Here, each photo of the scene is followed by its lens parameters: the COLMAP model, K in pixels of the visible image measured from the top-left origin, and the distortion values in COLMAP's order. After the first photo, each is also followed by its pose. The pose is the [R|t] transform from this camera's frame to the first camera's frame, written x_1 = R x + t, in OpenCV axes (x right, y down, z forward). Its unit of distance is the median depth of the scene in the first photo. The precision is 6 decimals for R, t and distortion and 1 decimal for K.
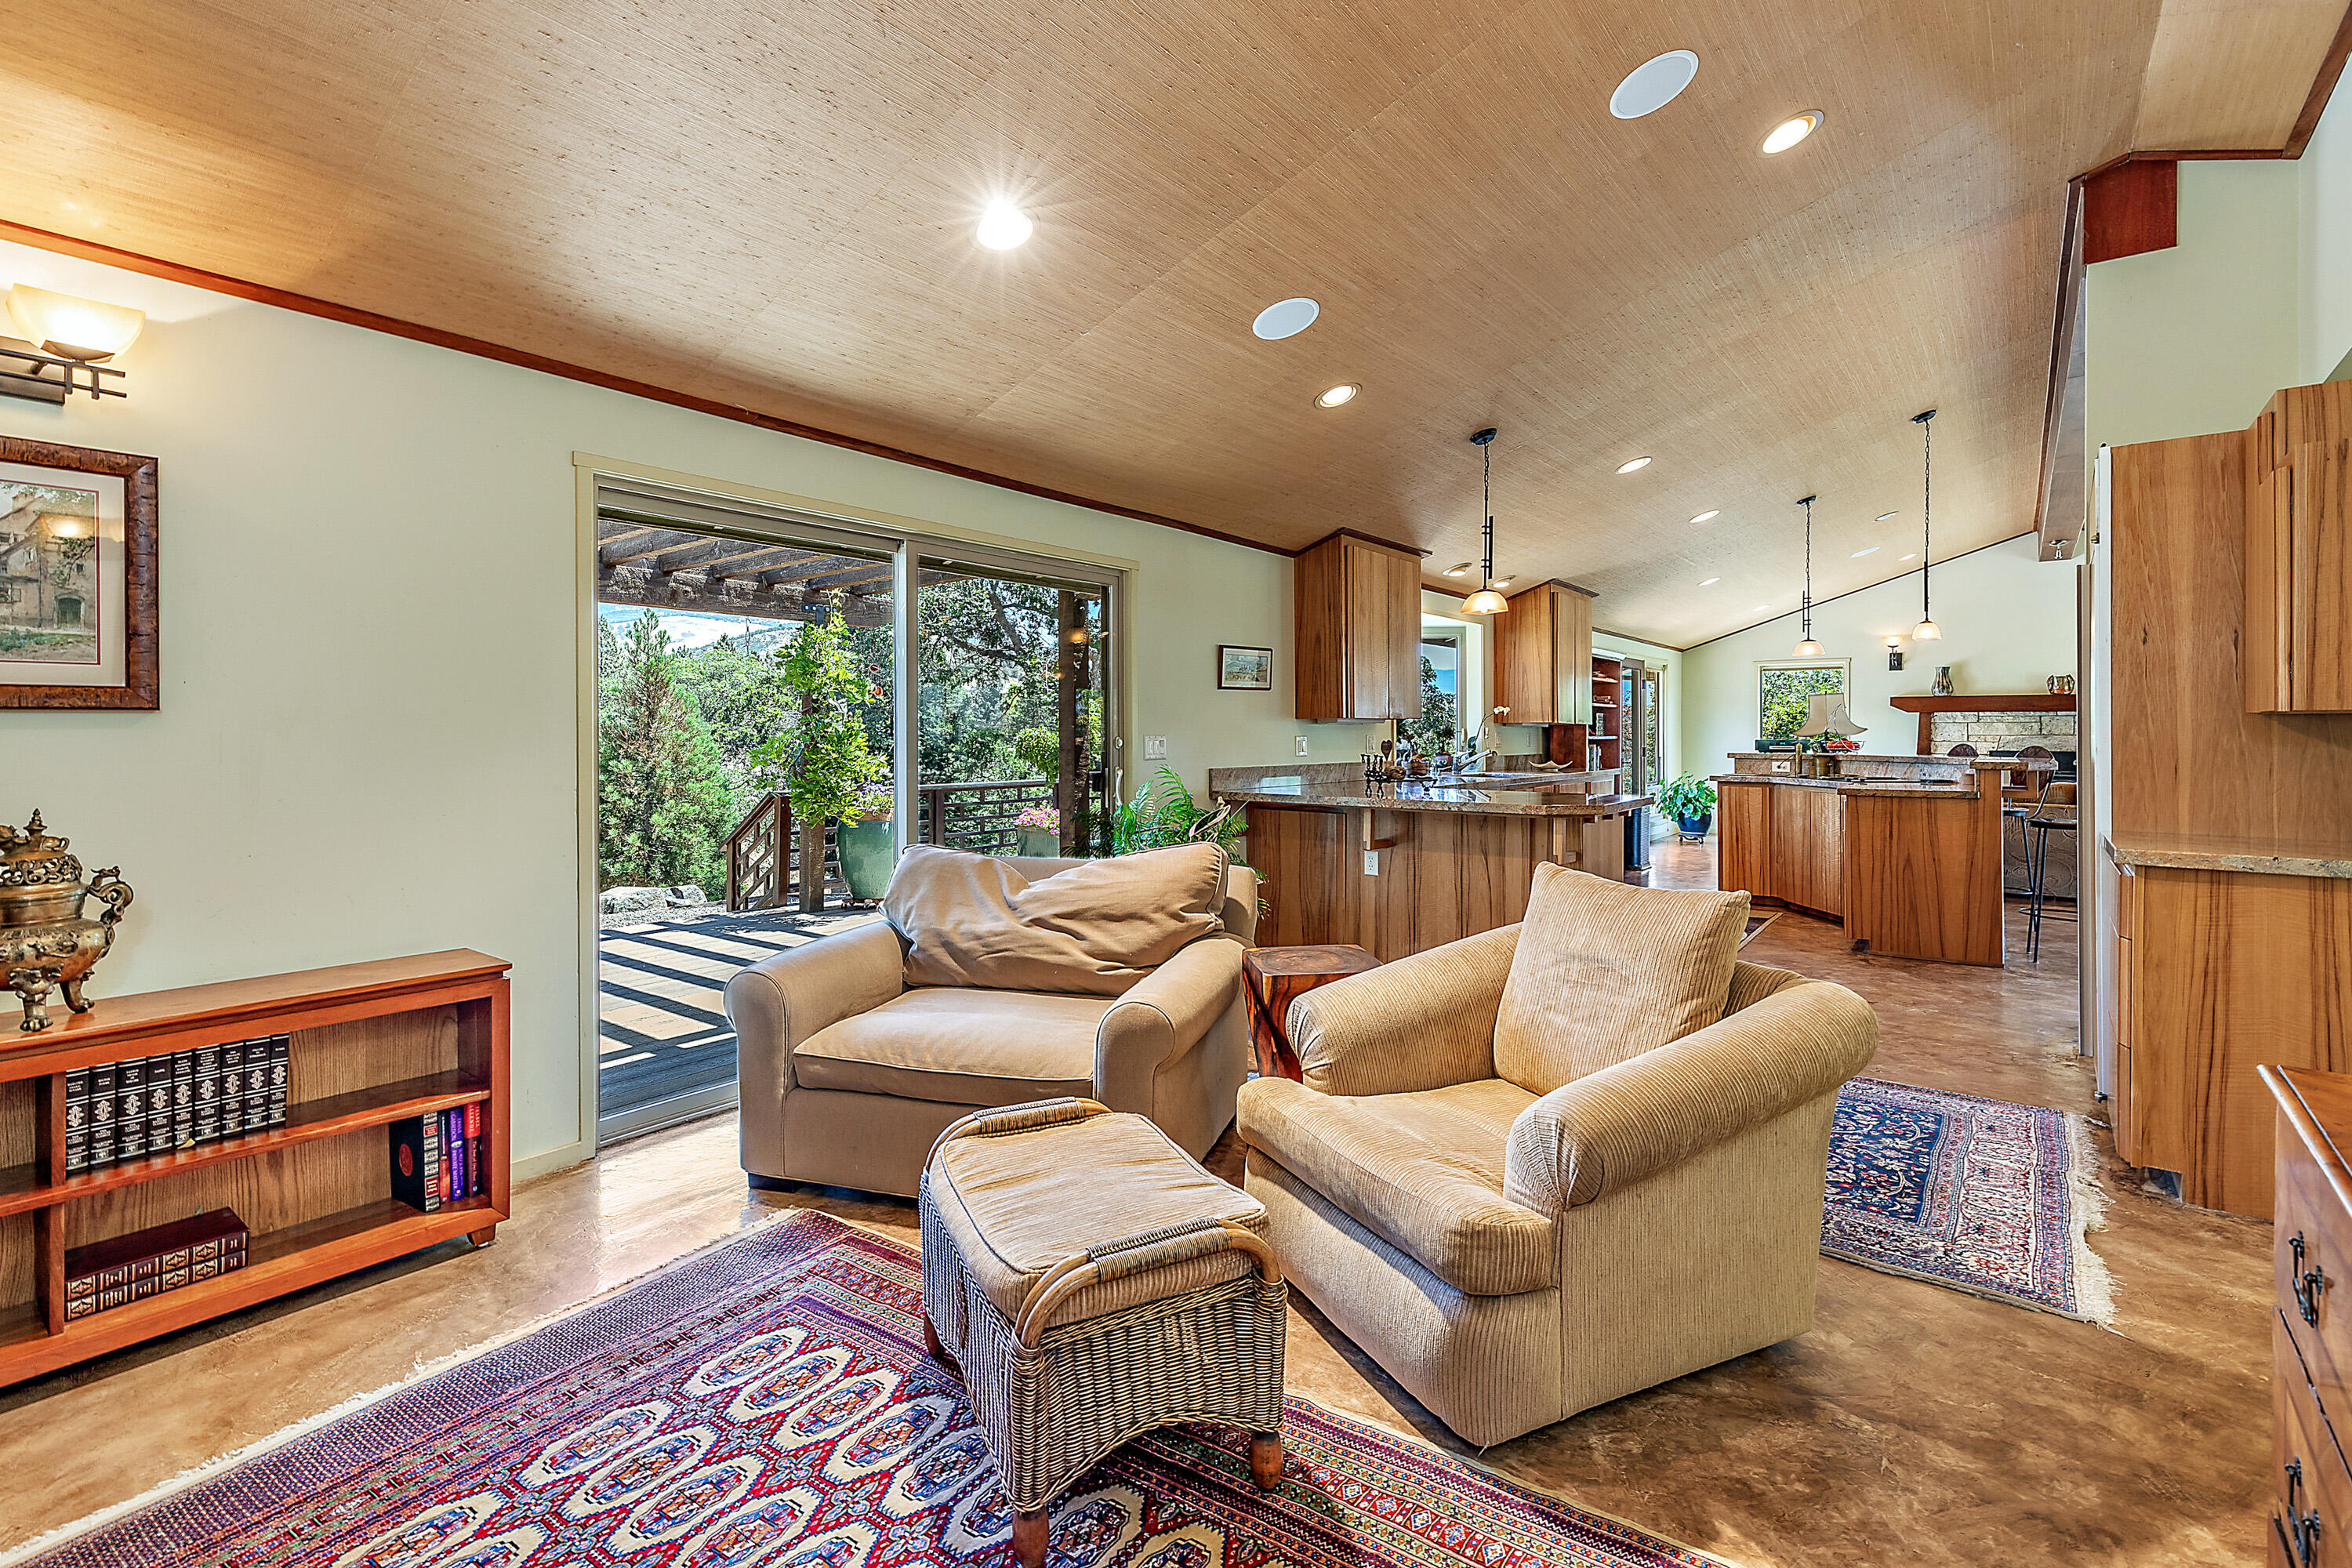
lens RADIAL K [[1079.6, 0, 1178.8], [0, 1079.6, 737.3], [0, 0, 1]] dist [0.000444, -0.000062]
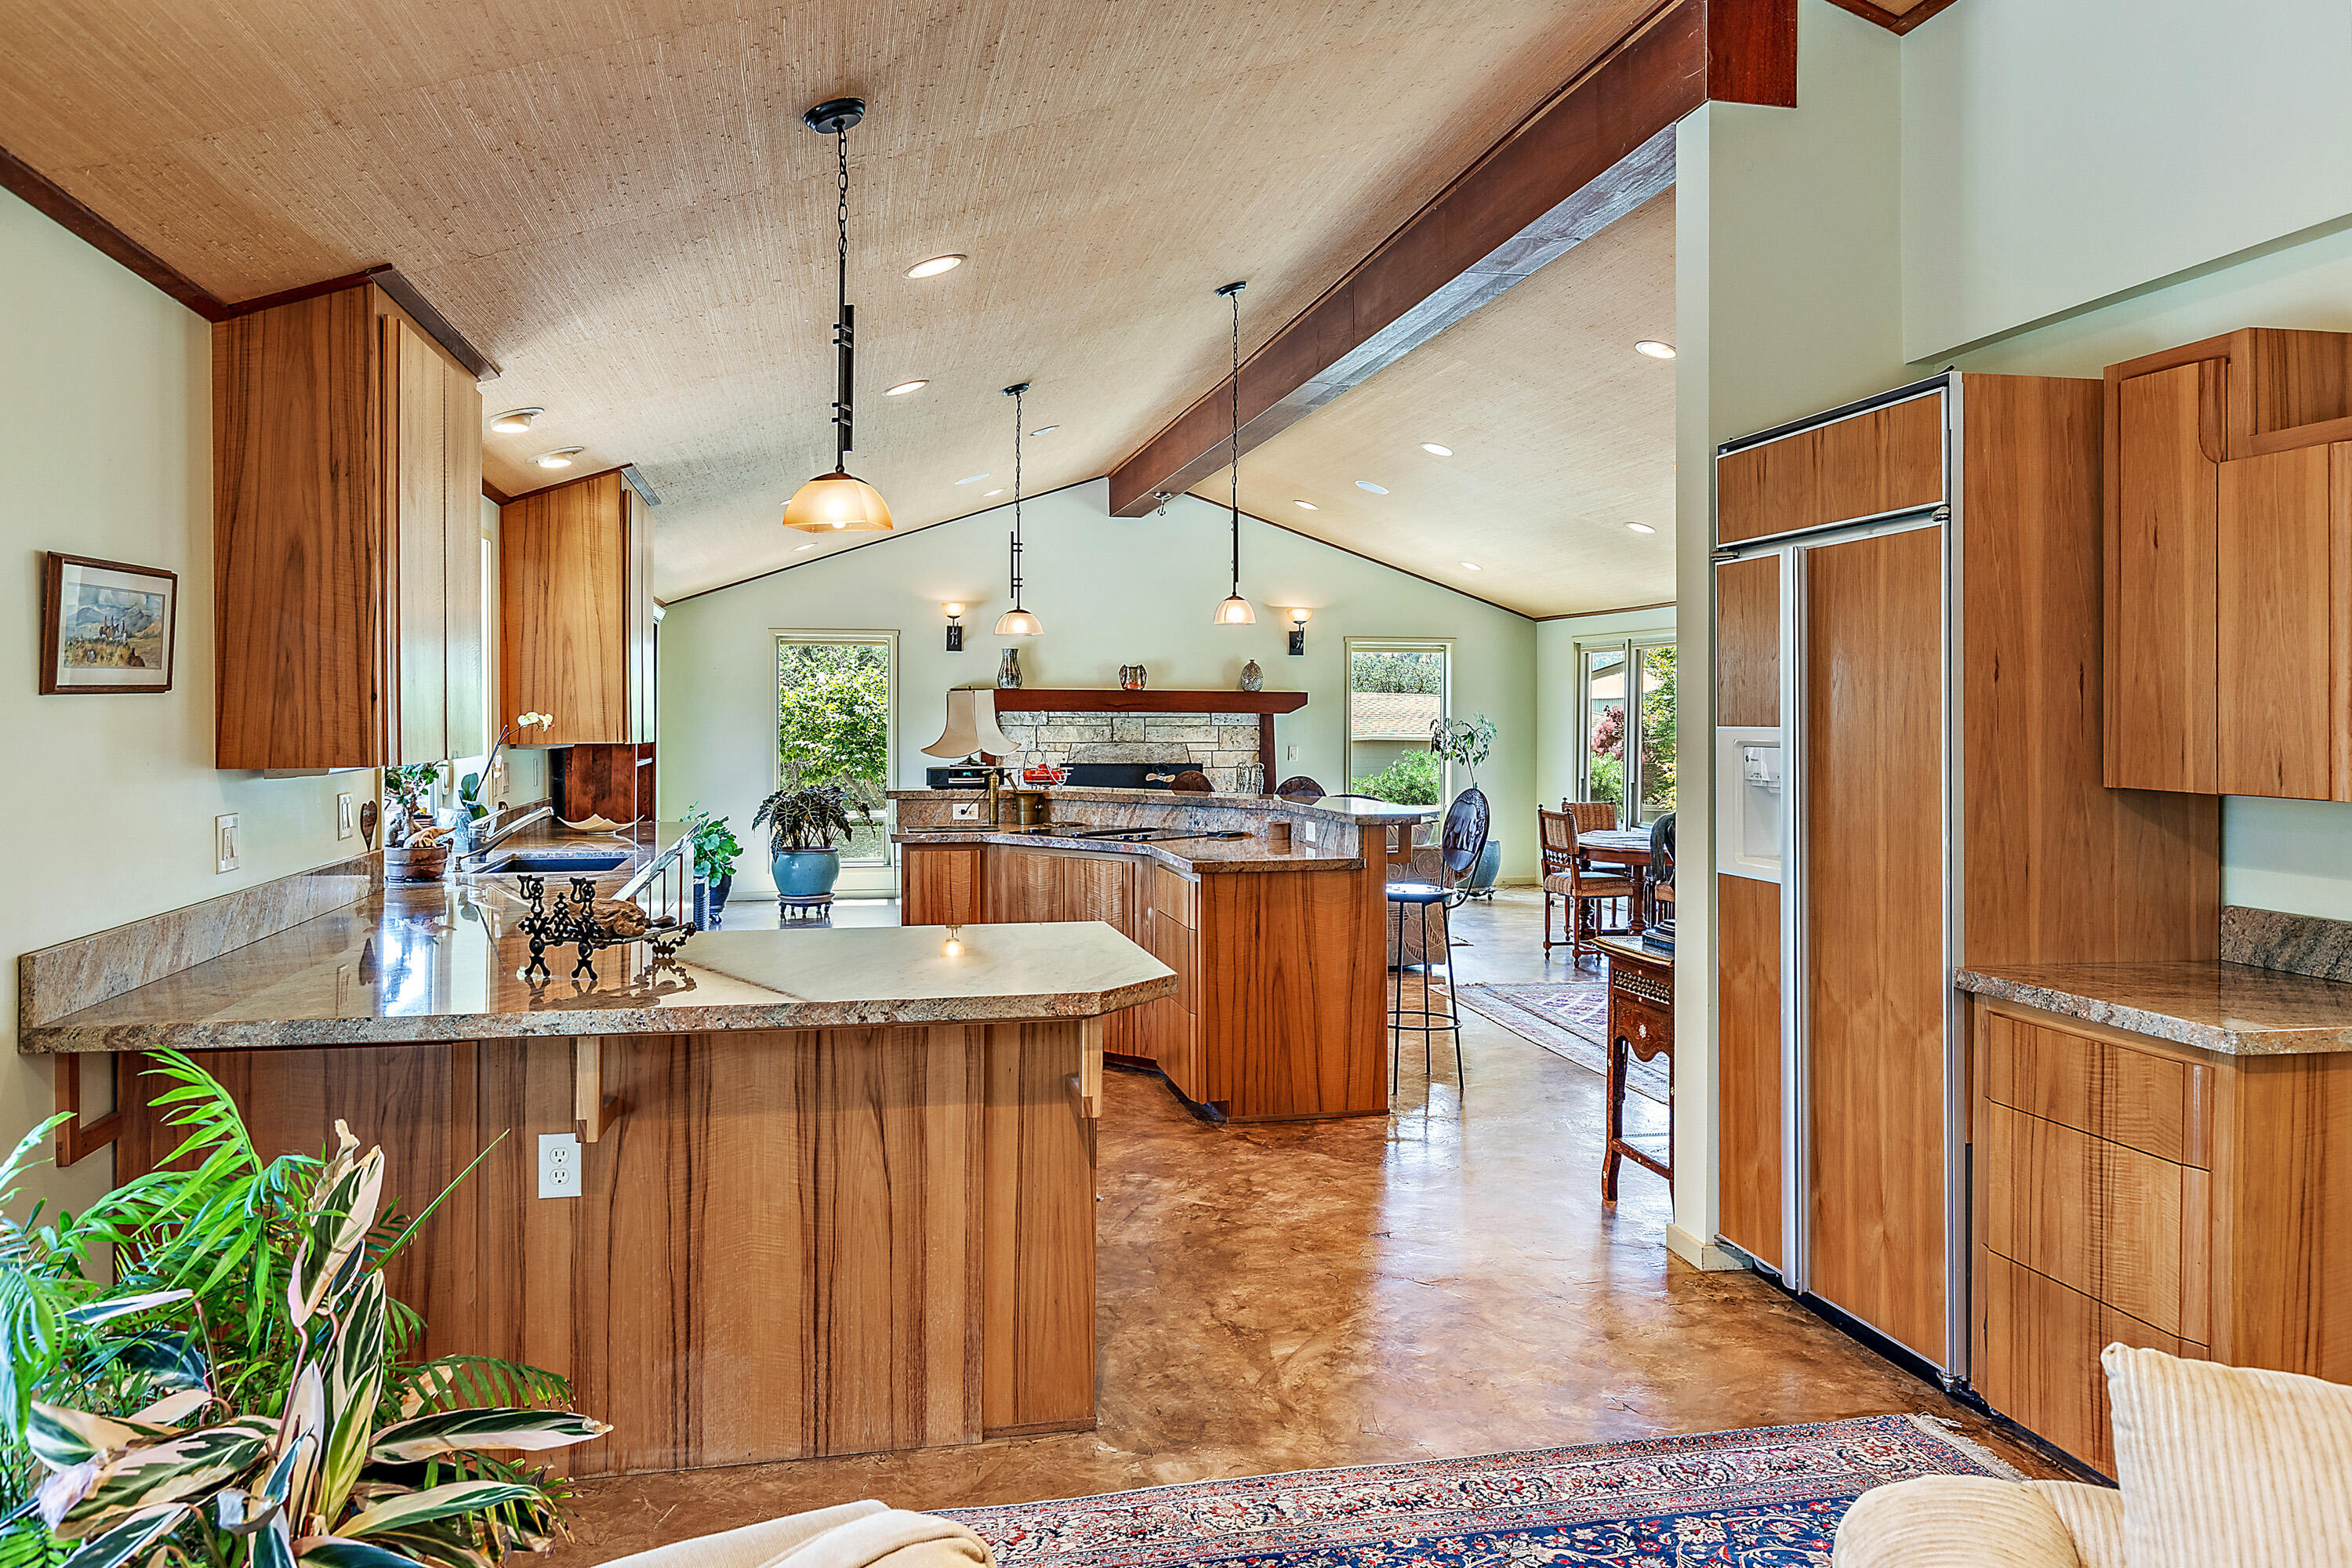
lens RADIAL K [[1618.4, 0, 1177.1], [0, 1618.4, 718.6], [0, 0, 1]] dist [0.002187, 0.000923]
pose [[0.641881, 0.000286, 0.766804, -0.107723], [-0.000257, 1.000000, -0.000158, -0.036371], [-0.766804, -0.000095, 0.641881, 0.435207]]
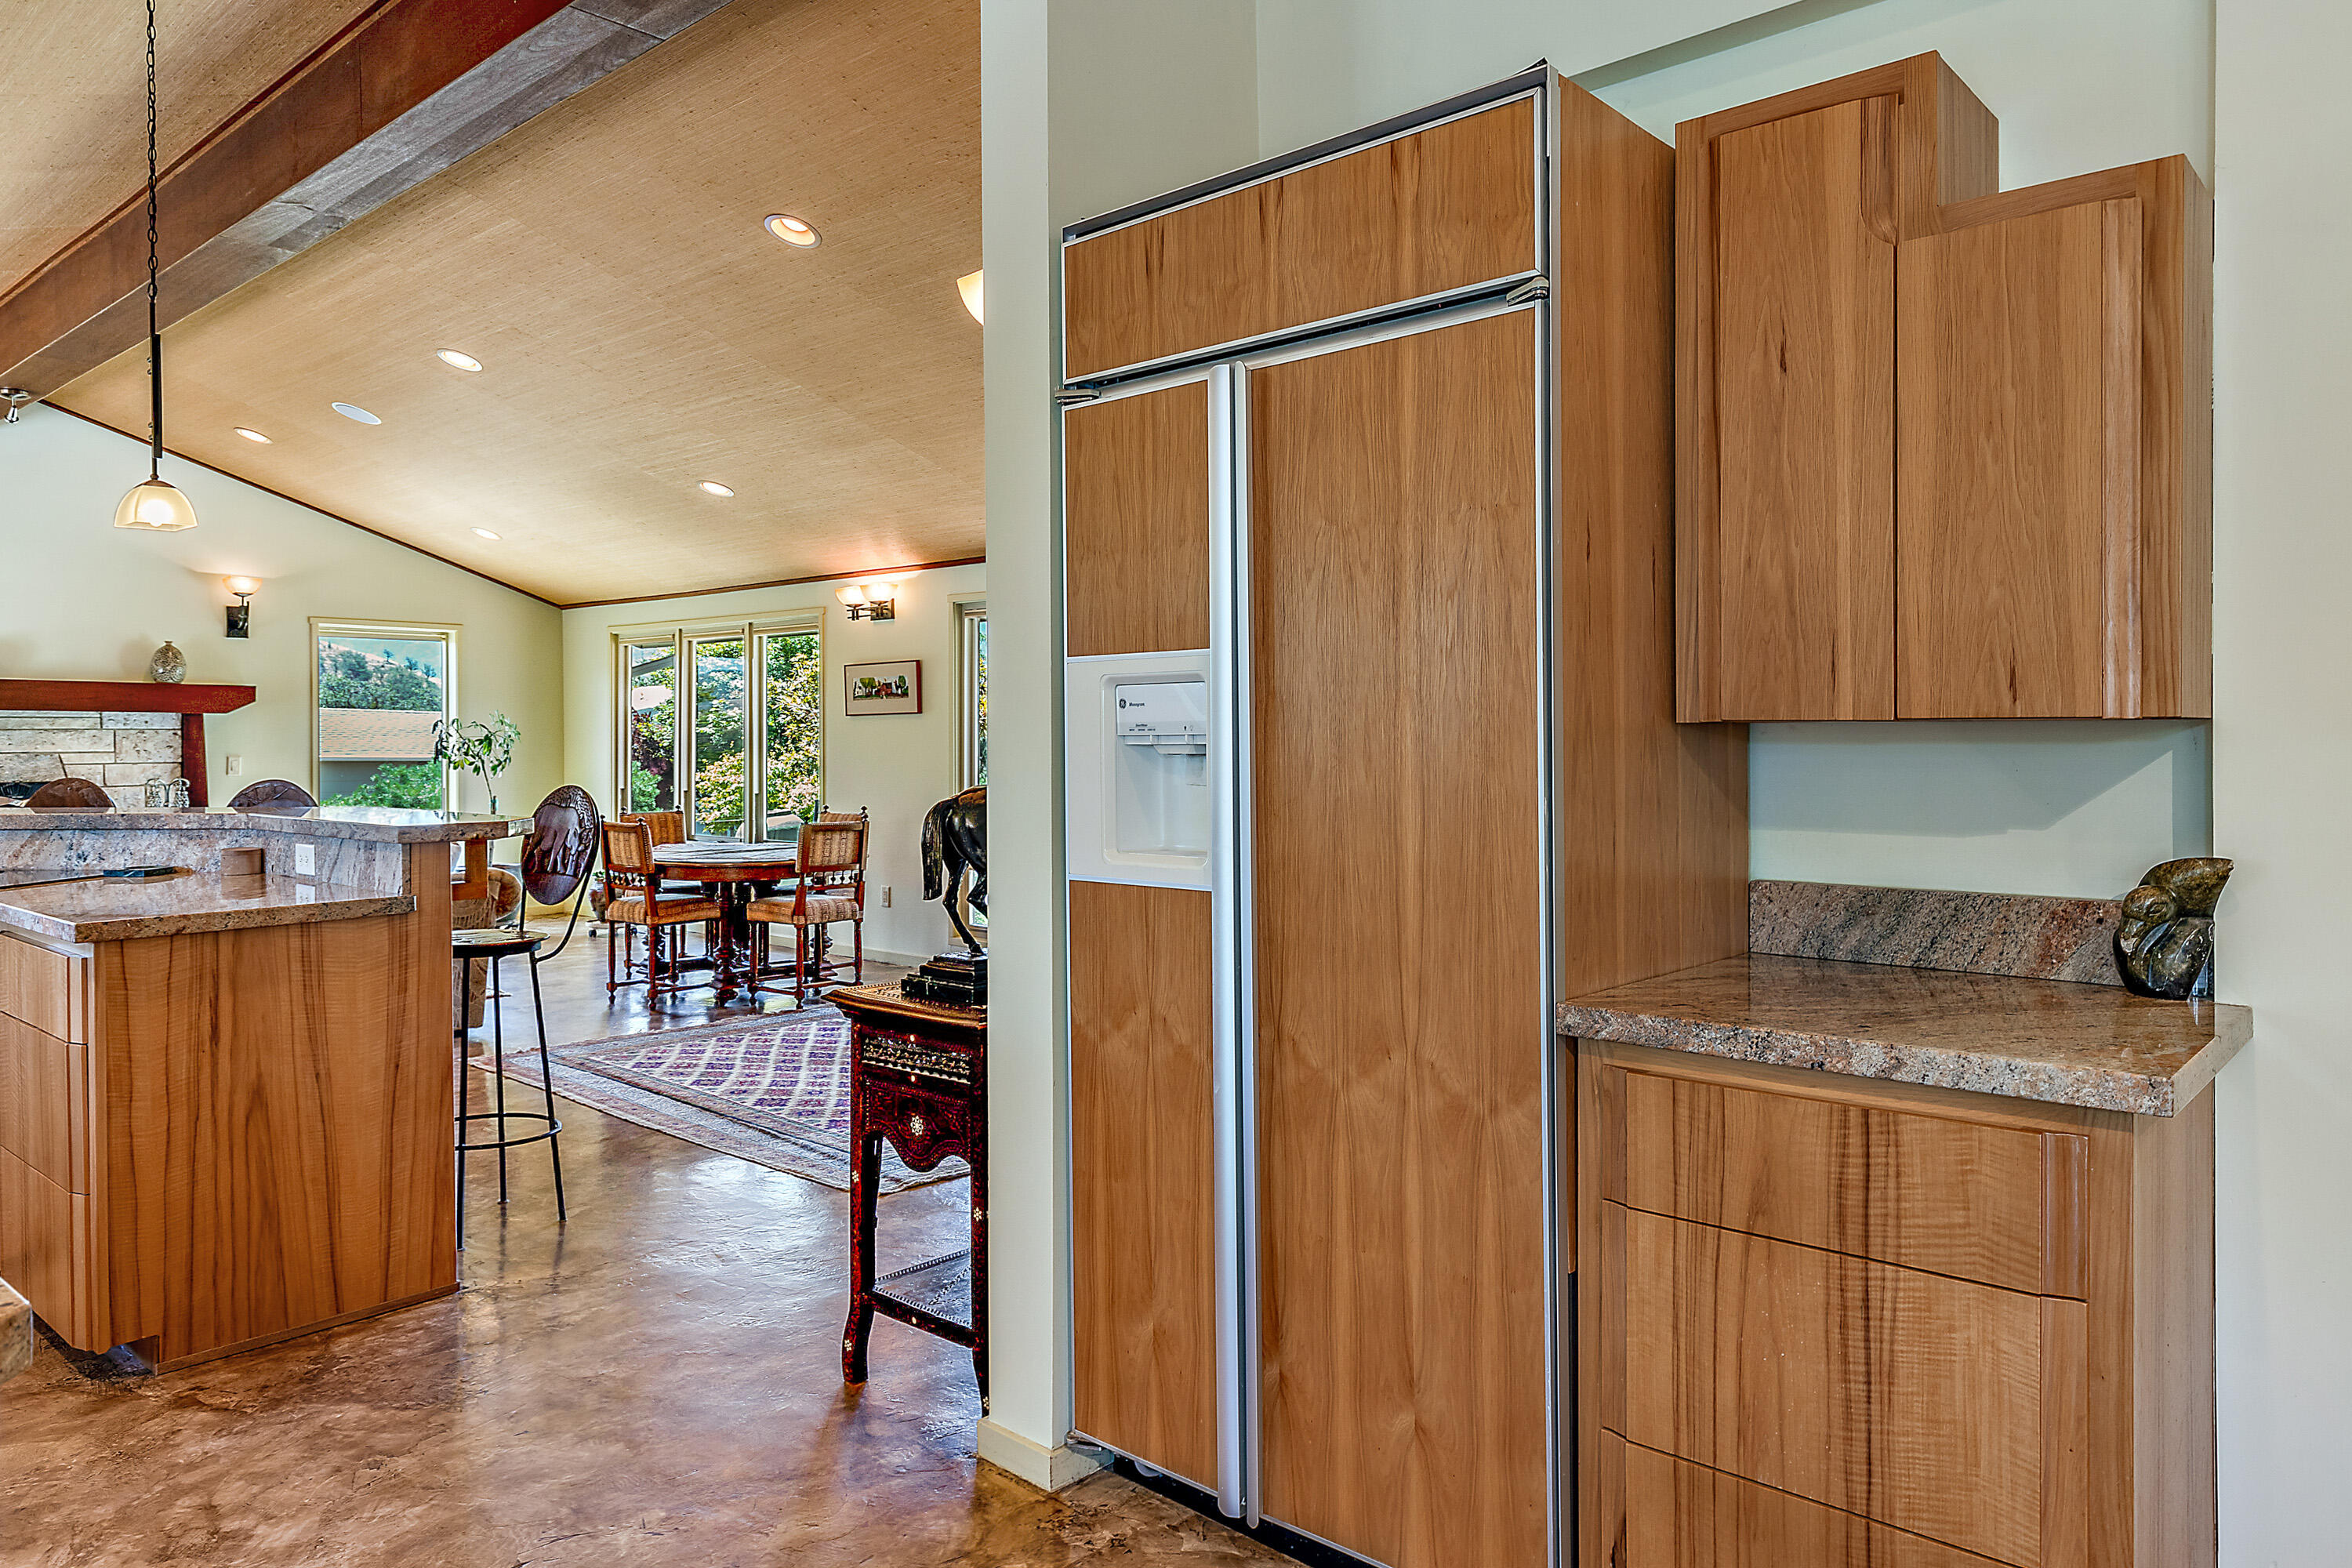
lens RADIAL K [[1520.8, 0, 1182.0], [0, 1520.8, 746.5], [0, 0, 1]] dist [0.004772, -0.001117]
pose [[0.056892, -0.005340, 0.998366, 0.158100], [0.007690, 0.999958, 0.004910, -0.009015], [-0.998351, 0.007398, 0.056931, 0.654643]]
